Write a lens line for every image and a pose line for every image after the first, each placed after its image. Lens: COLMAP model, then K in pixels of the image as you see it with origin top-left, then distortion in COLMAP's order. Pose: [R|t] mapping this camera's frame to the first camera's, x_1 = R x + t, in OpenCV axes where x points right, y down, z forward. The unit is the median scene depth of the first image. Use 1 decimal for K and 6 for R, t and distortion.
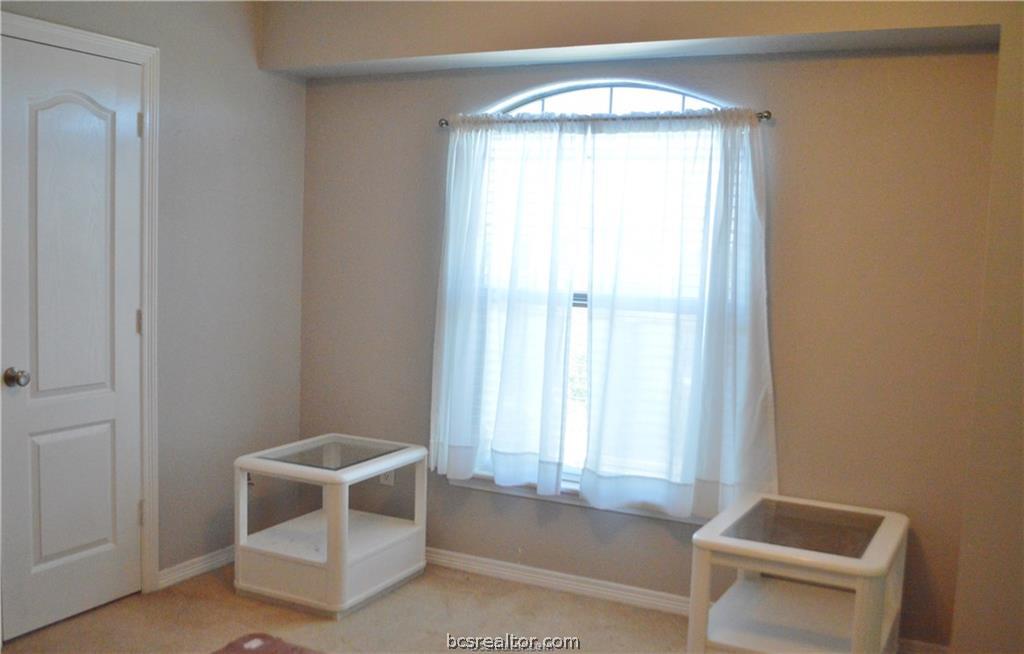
lens RADIAL K [[962.8, 0, 511.4], [0, 962.8, 328.9], [0, 0, 1]] dist [-0.023798, 0.000000]
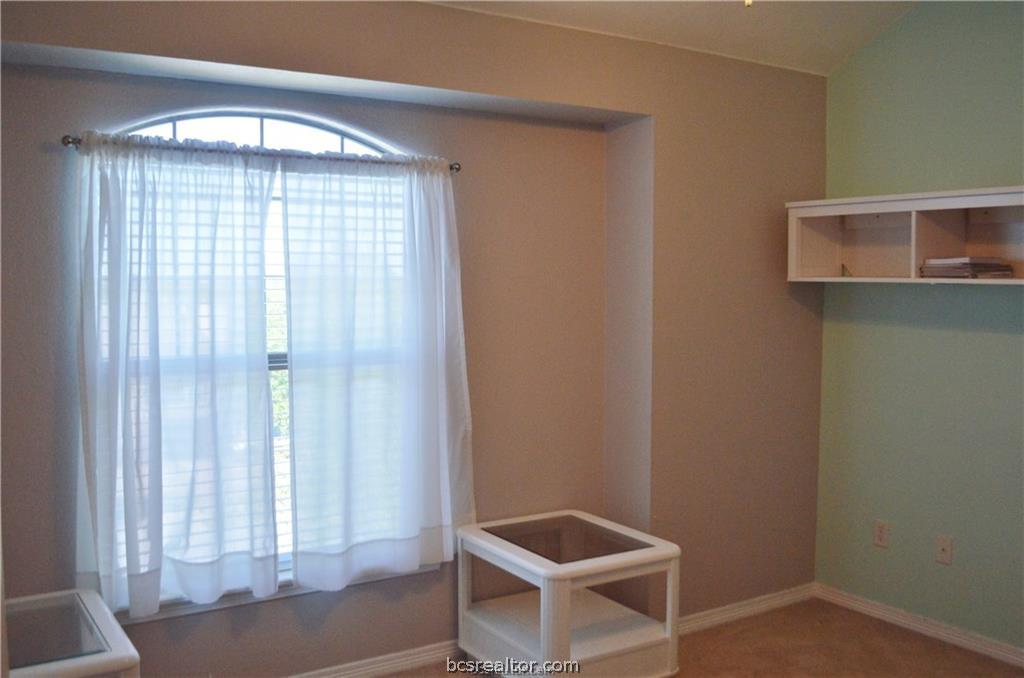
lens RADIAL K [[964.0, 0, 511.3], [0, 964.0, 334.8], [0, 0, 1]] dist [0.001542, 0.000000]
pose [[0.543218, -0.083335, 0.835446, -0.540634], [0.094795, 0.994787, 0.037593, -0.067351], [-0.834223, 0.058775, 0.548285, 0.346765]]
